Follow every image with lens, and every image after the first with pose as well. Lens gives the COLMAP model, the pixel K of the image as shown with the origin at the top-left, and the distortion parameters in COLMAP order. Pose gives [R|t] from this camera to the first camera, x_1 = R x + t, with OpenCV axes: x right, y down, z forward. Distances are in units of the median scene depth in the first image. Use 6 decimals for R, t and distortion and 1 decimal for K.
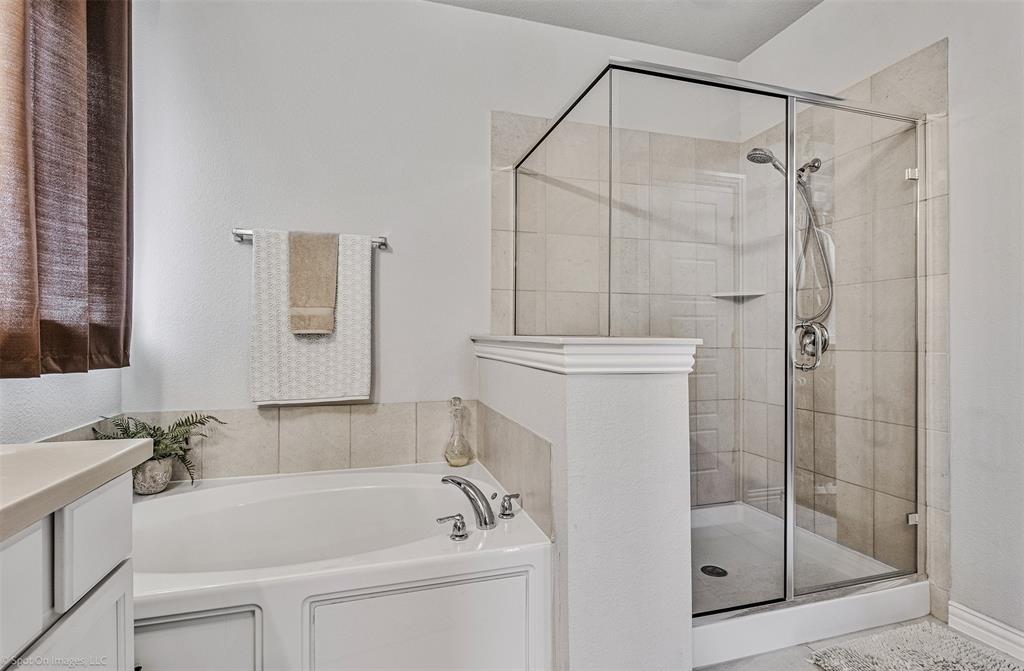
lens RADIAL K [[501.4, 0, 514.9], [0, 501.4, 335.3], [0, 0, 1]] dist [0.001497, -0.001614]
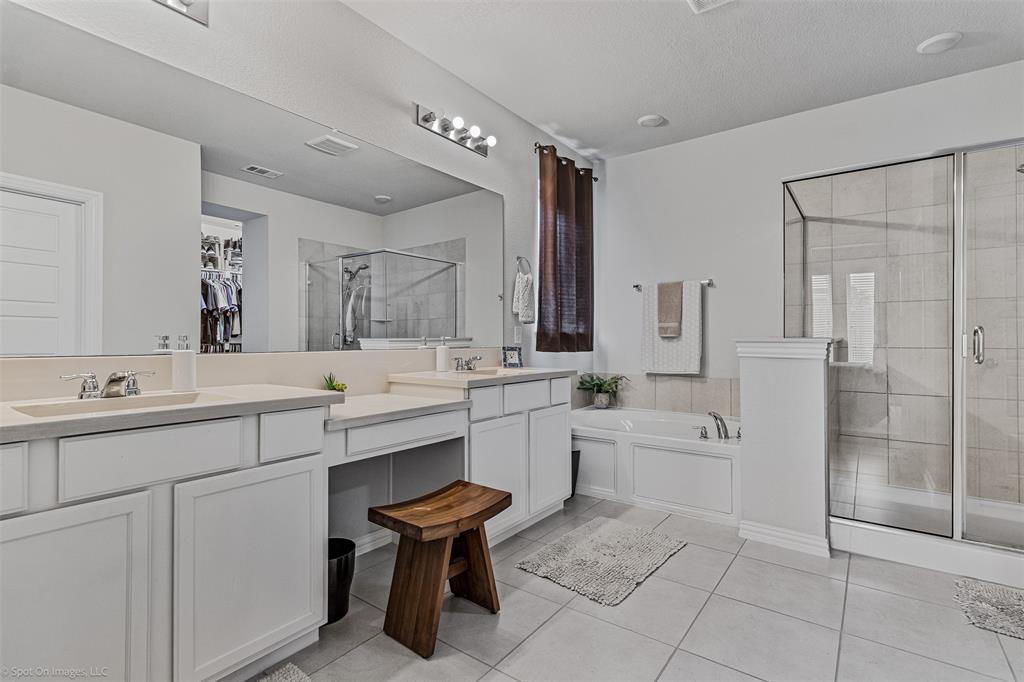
lens RADIAL K [[489.2, 0, 512.4], [0, 489.2, 338.5], [0, 0, 1]] dist [0.002034, 0.000711]
pose [[0.592402, -0.001500, -0.805641, 0.728308], [0.003953, 0.999992, 0.001044, -0.000327], [0.805633, -0.003803, 0.592403, -0.558499]]
